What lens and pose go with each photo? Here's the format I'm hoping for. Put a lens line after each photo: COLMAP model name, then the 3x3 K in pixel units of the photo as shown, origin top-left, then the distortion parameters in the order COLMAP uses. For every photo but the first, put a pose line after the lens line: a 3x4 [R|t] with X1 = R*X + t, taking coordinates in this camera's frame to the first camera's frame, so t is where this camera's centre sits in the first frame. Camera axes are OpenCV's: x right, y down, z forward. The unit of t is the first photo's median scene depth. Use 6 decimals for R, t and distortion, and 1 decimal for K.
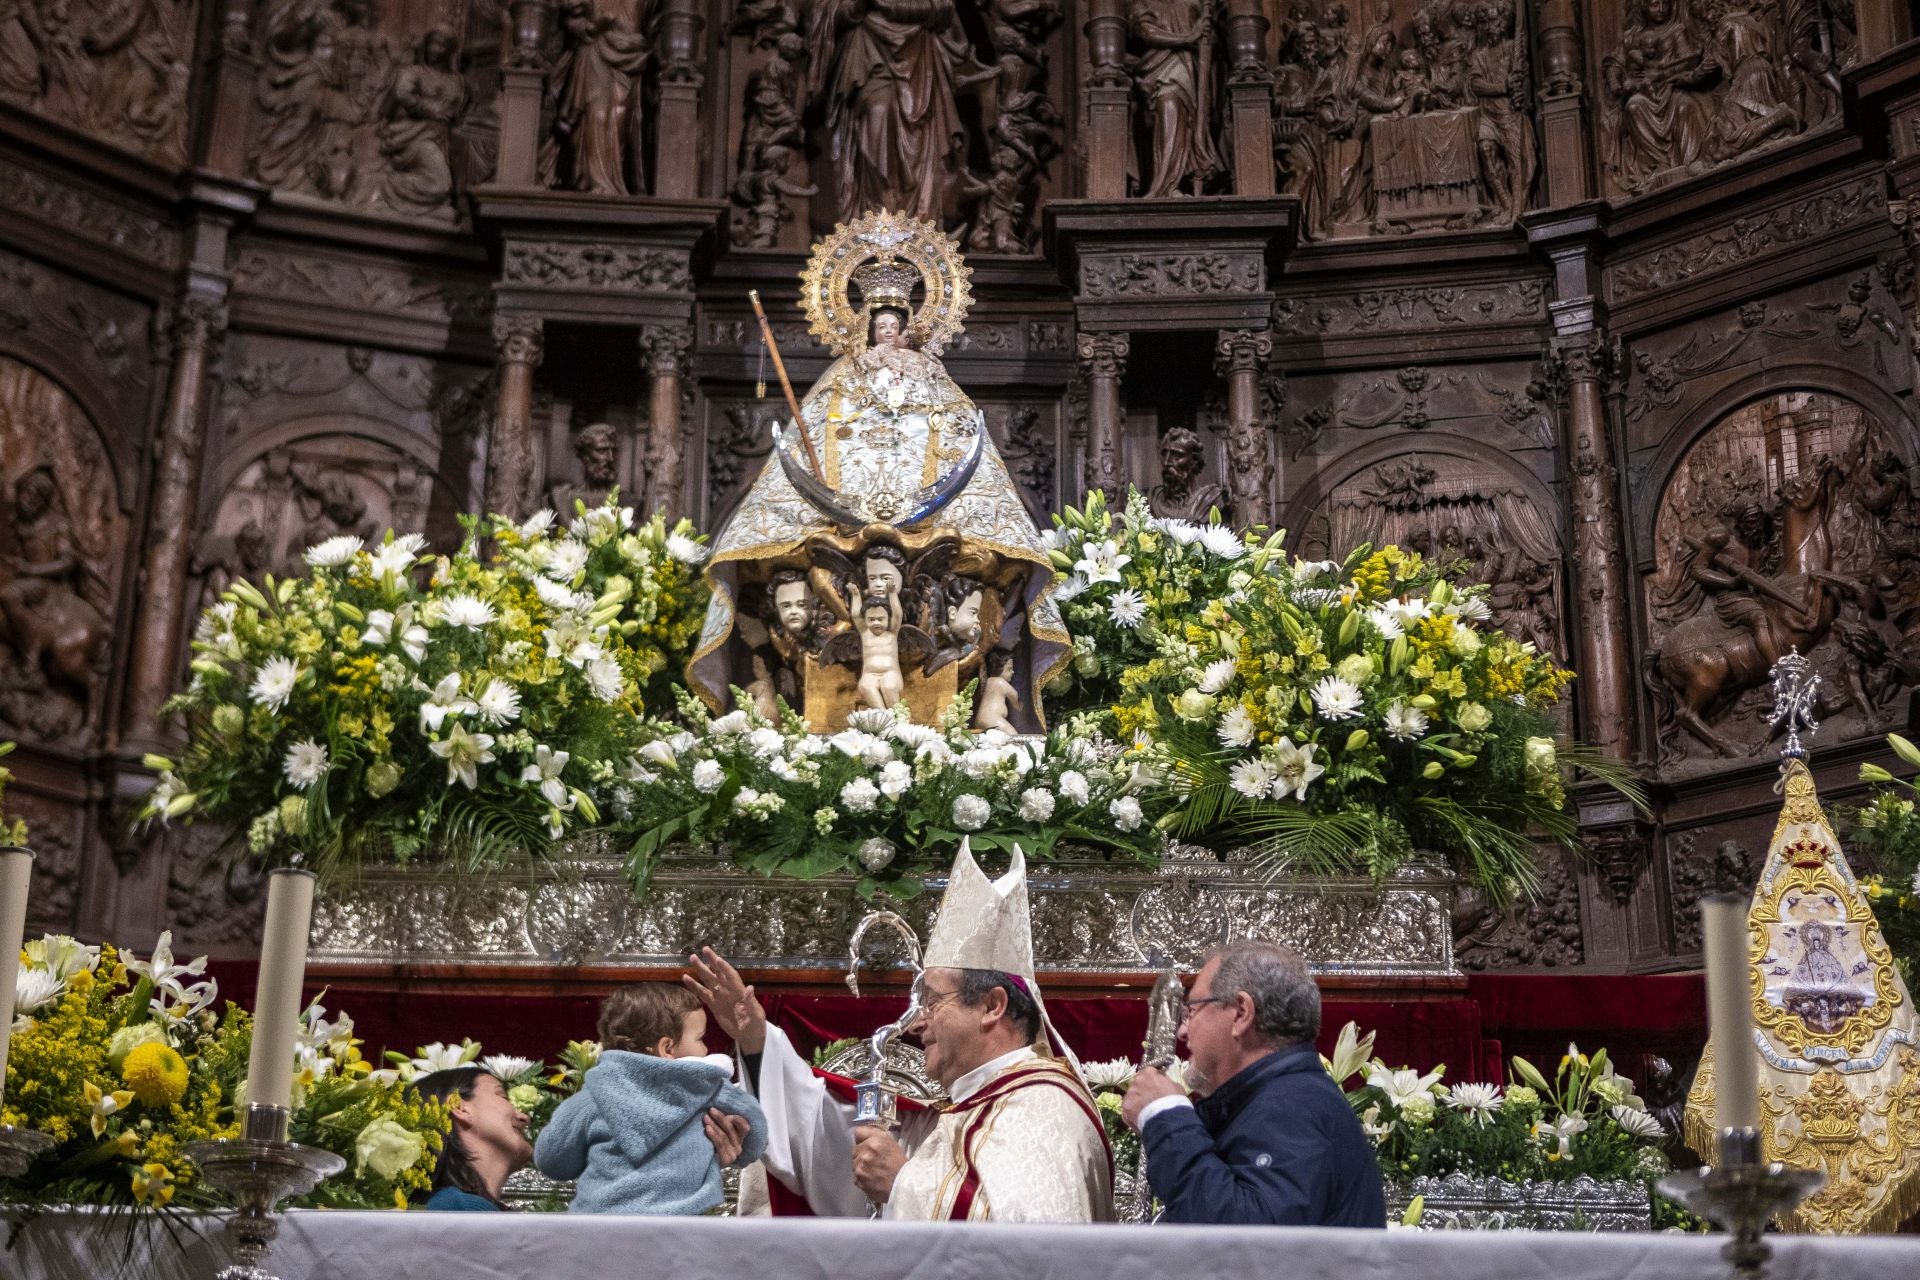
lens RADIAL K [[2927.2, 0, 941.5], [0, 2927.2, 655.3], [0, 0, 1]] dist [-0.054535, 0.000000]
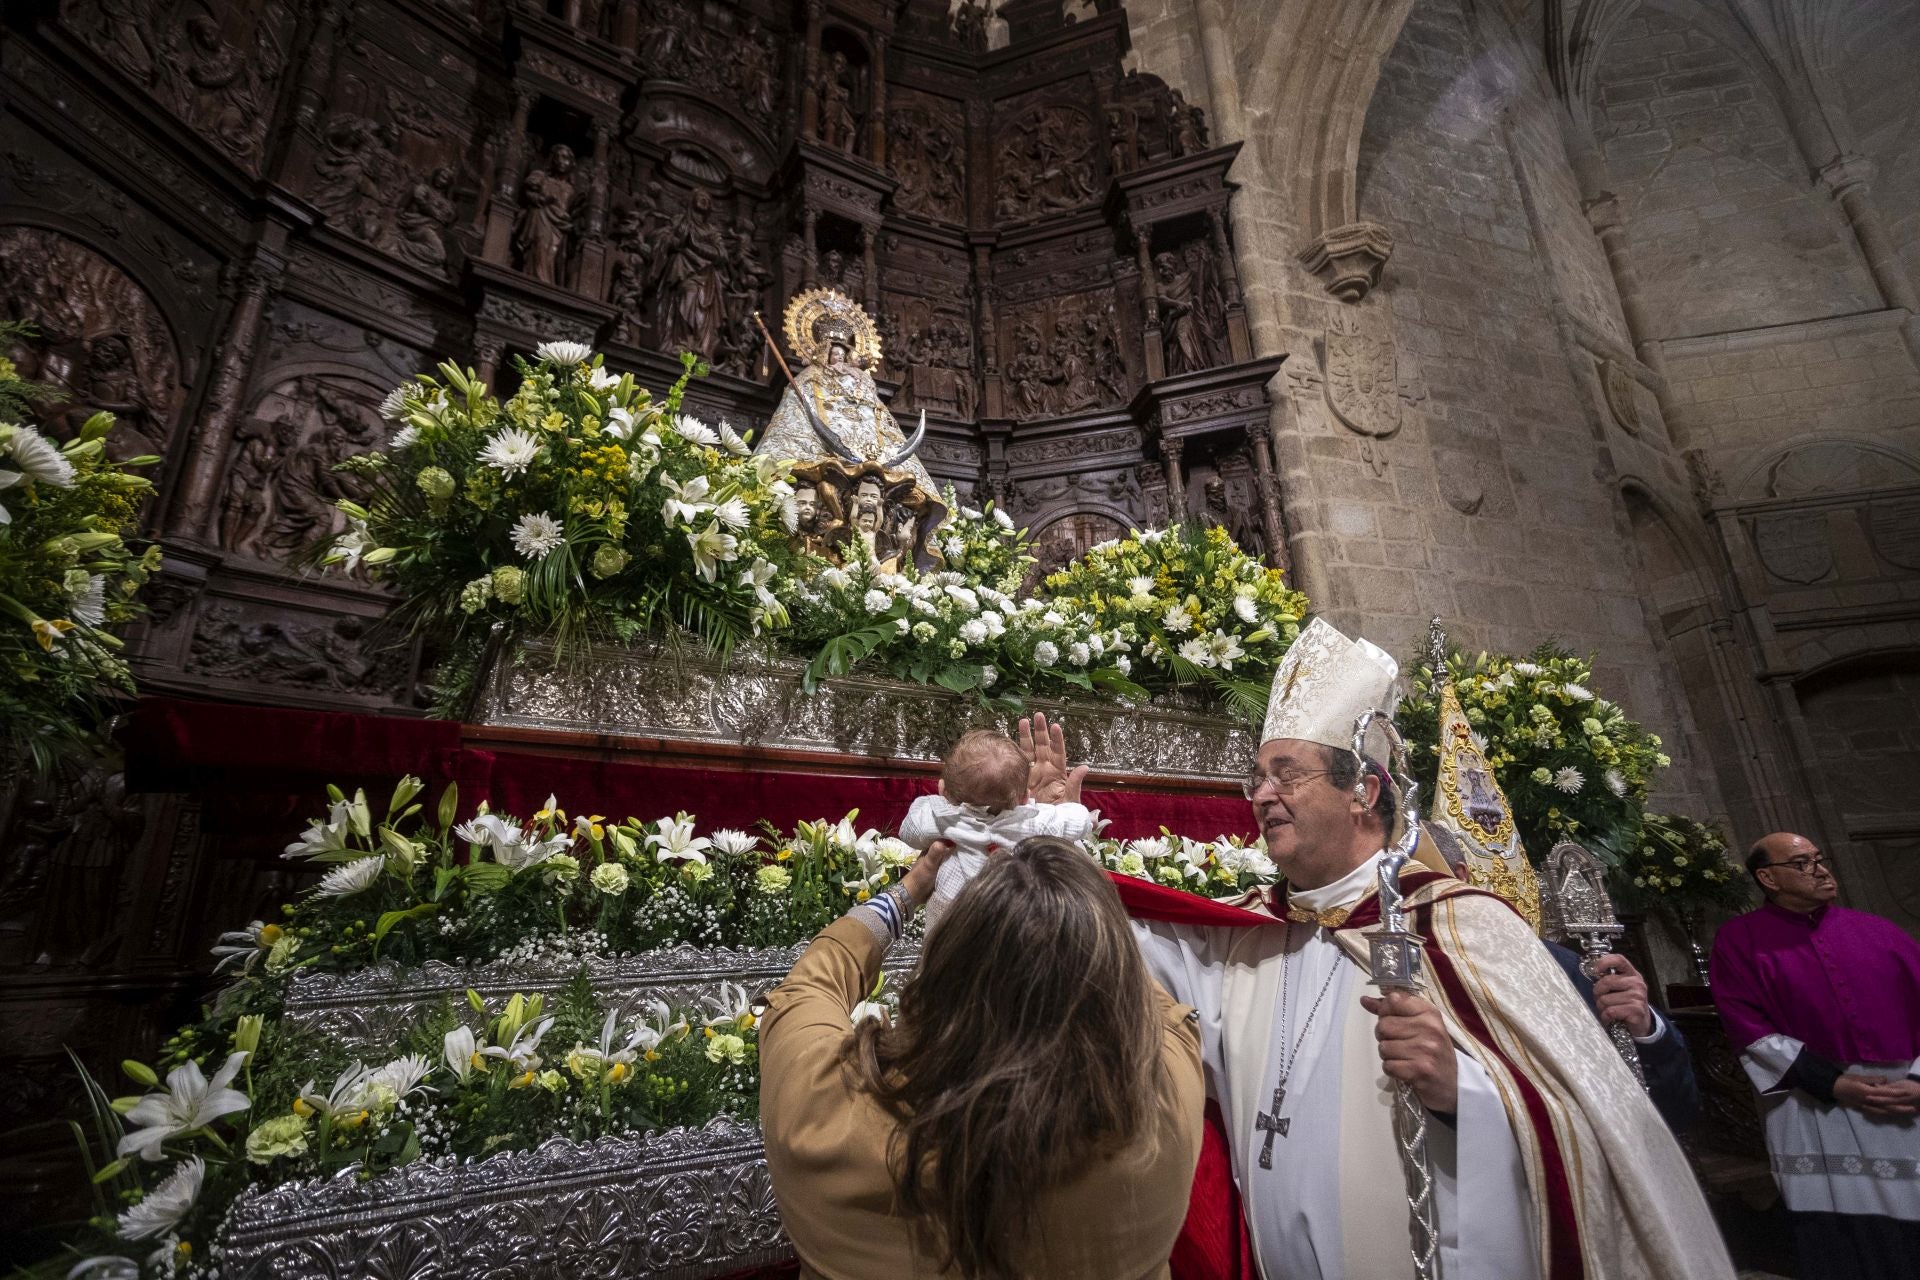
lens RADIAL K [[900.9, 0, 961.4], [0, 900.9, 638.5], [0, 0, 1]] dist [0.004601, 0.001193]
pose [[0.866443, 0.119611, 0.484736, -0.200170], [-0.127980, 0.991649, -0.015935, 0.049711], [-0.482594, -0.048230, 0.874515, 0.546016]]
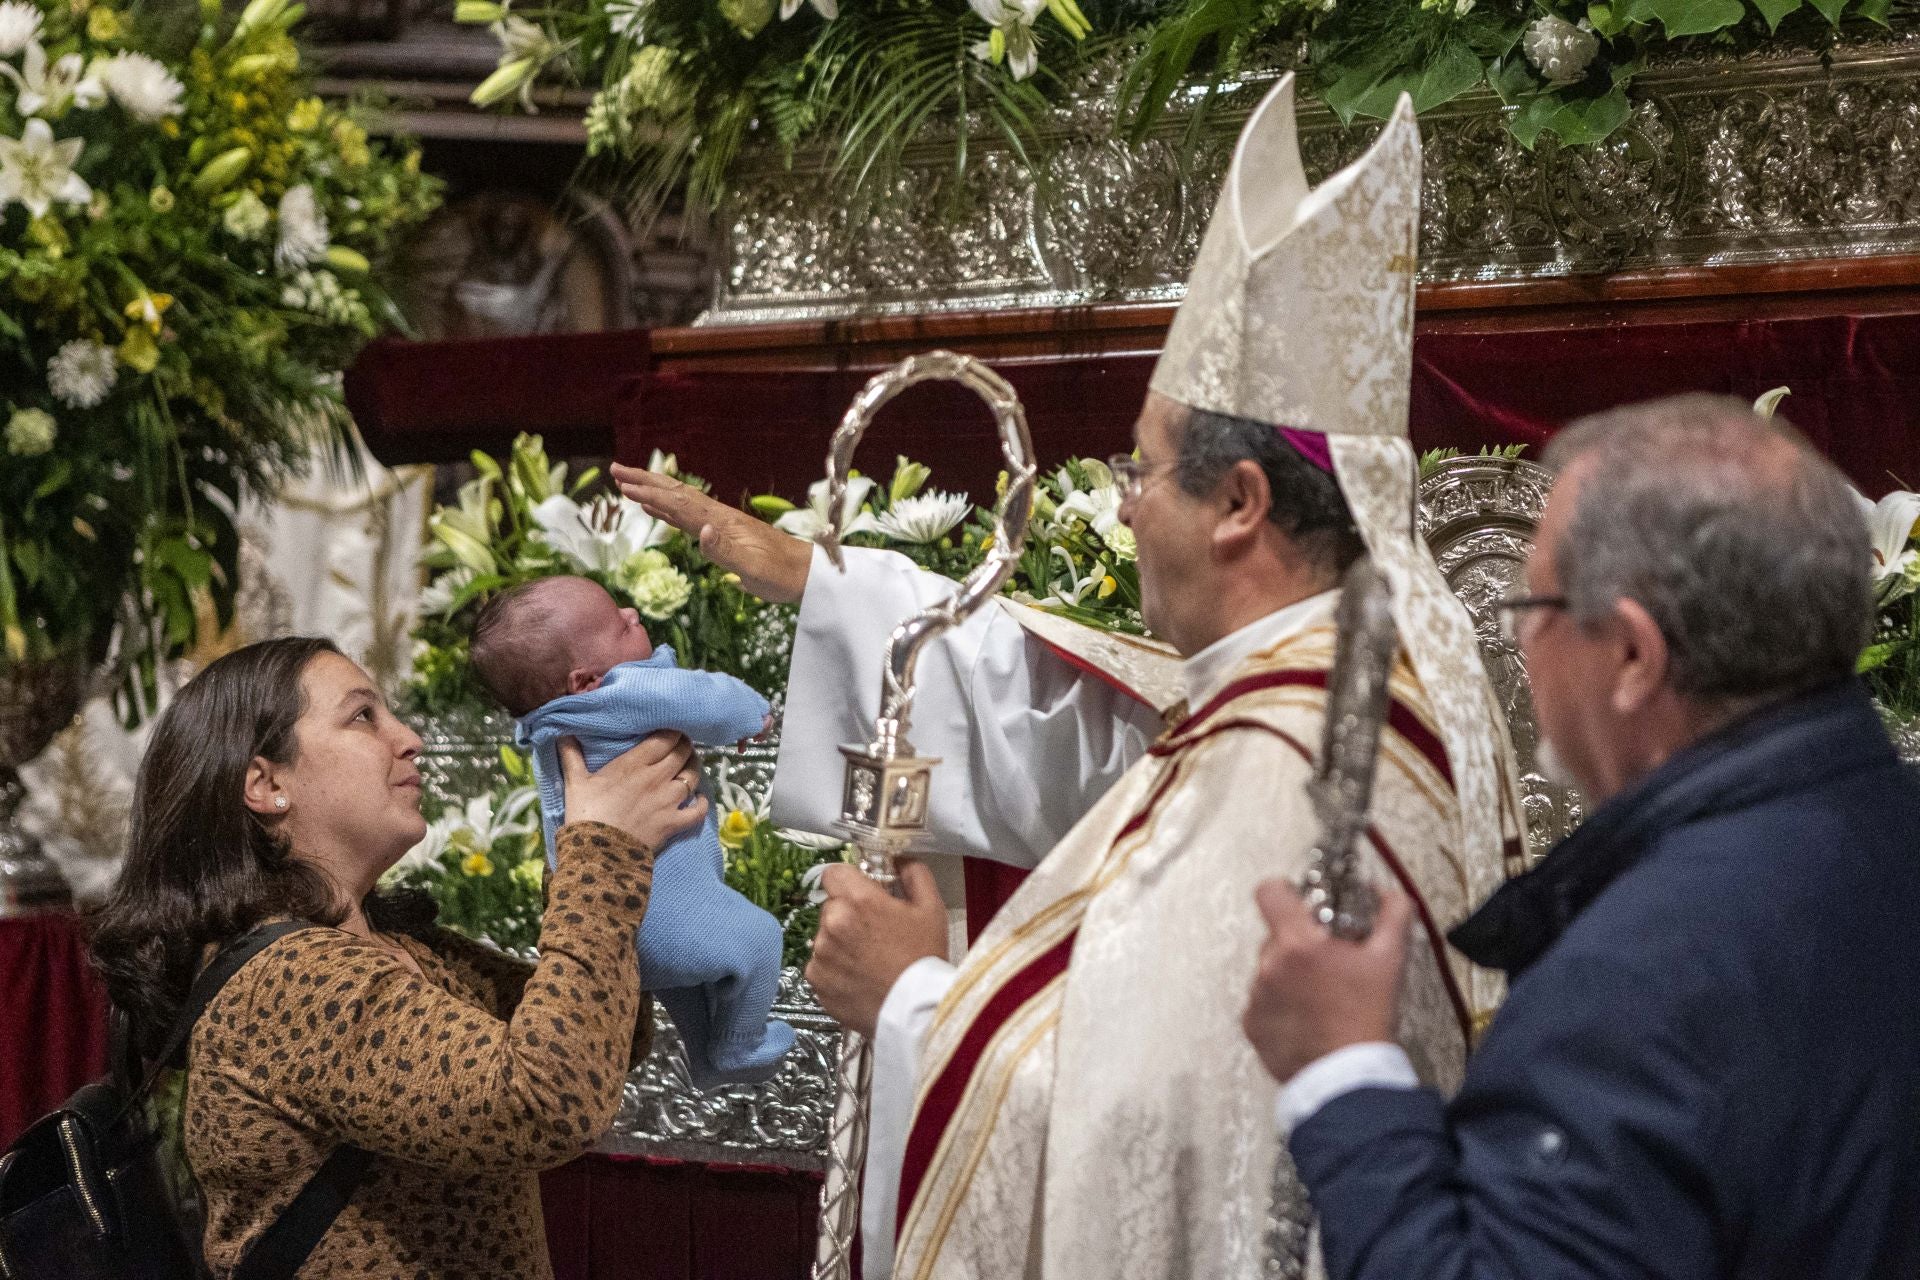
lens RADIAL K [[3634.6, 0, 965.4], [0, 3634.6, 637.1], [0, 0, 1]] dist [-0.008860, 0.000000]
pose [[0.808444, -0.002509, -0.588567, 0.220548], [0.196621, 0.943693, 0.266053, -0.018339], [0.554759, -0.330814, 0.763416, 0.372968]]
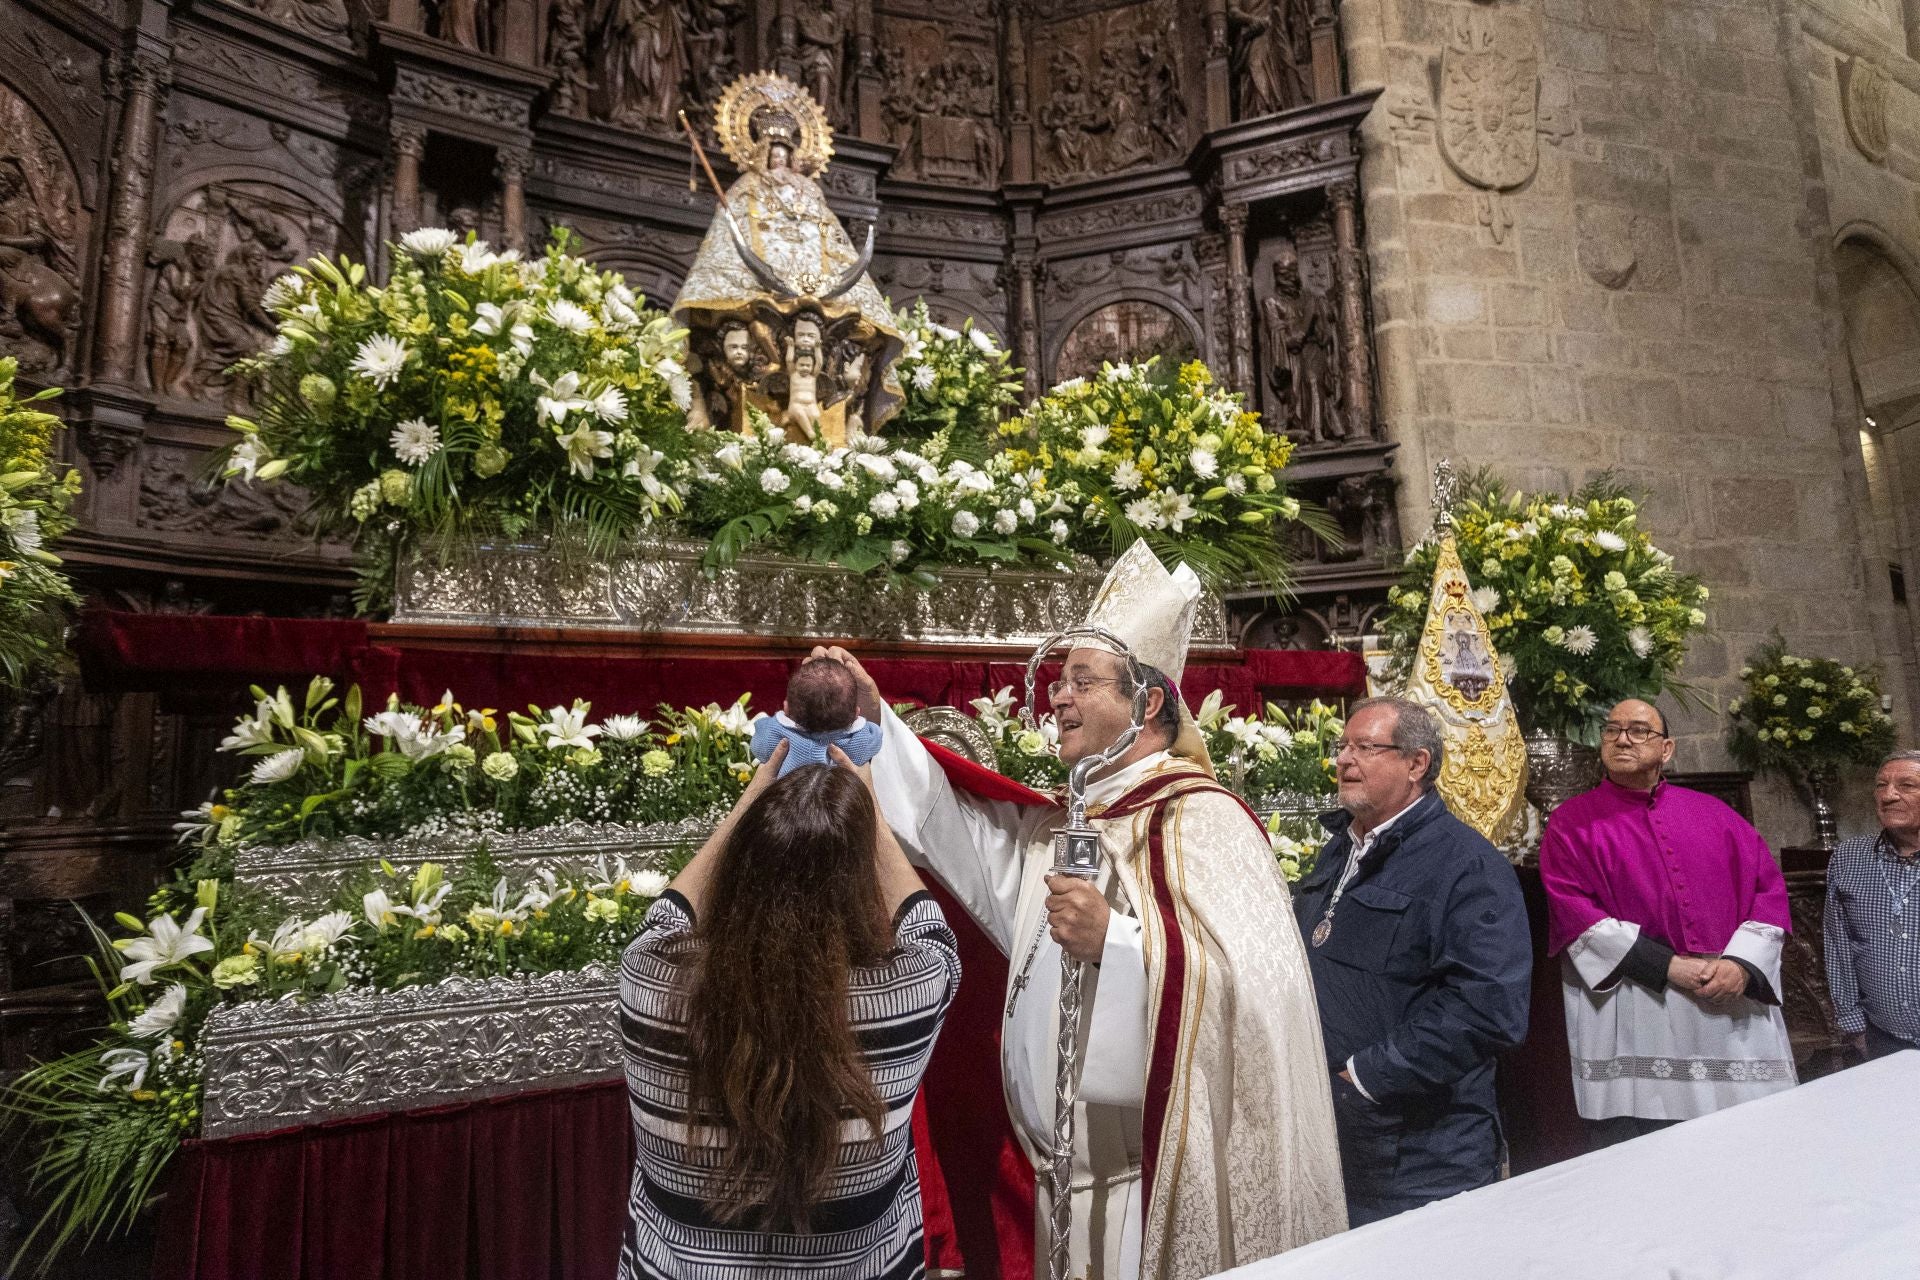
lens RADIAL K [[1105.5, 0, 968.1], [0, 1105.5, 637.3], [0, 0, 1]] dist [-0.003435, 0.004848]
pose [[0.904039, 0.020334, 0.426966, -0.173426], [-0.108663, 0.976986, 0.183549, 0.009359], [-0.413407, -0.212331, 0.885444, 0.459569]]
